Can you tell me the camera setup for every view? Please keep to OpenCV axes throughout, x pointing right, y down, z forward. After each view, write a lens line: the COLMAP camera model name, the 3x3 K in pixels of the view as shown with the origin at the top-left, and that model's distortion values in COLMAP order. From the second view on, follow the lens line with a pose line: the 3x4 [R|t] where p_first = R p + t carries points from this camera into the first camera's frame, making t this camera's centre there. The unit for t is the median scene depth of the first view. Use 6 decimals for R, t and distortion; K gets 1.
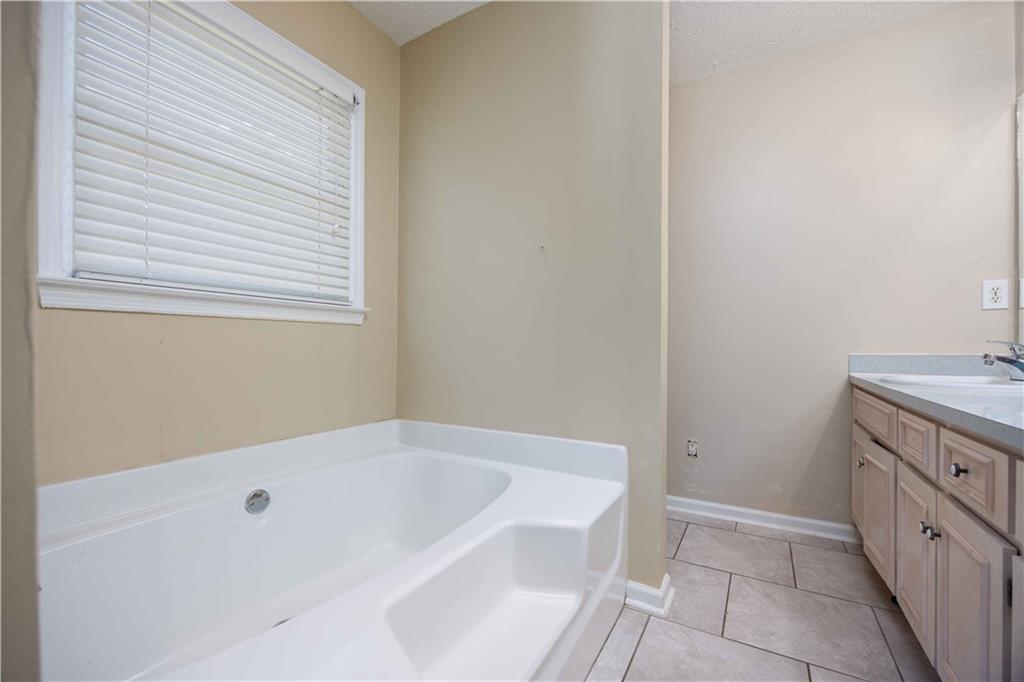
lens RADIAL K [[434.4, 0, 506.0], [0, 434.4, 349.6], [0, 0, 1]] dist [-0.008599, -0.000823]
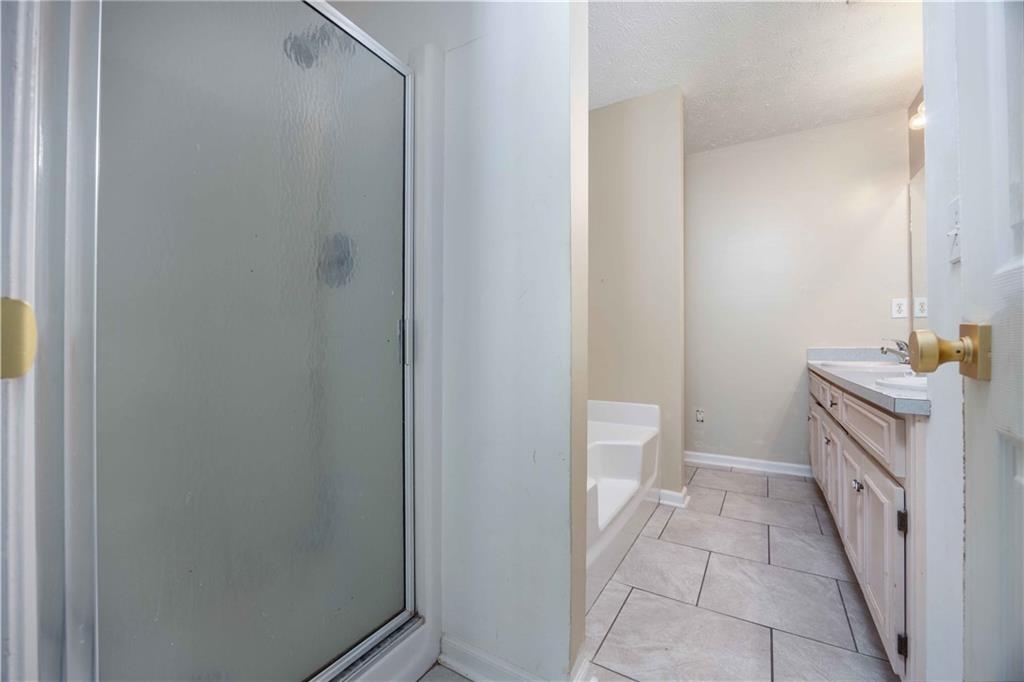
lens RADIAL K [[434.4, 0, 506.3], [0, 434.4, 336.7], [0, 0, 1]] dist [-0.008599, -0.000823]
pose [[0.999935, -0.003045, -0.010970, -0.265135], [0.002793, 0.999734, -0.022912, 0.003939], [0.011037, 0.022880, 0.999677, -0.610018]]
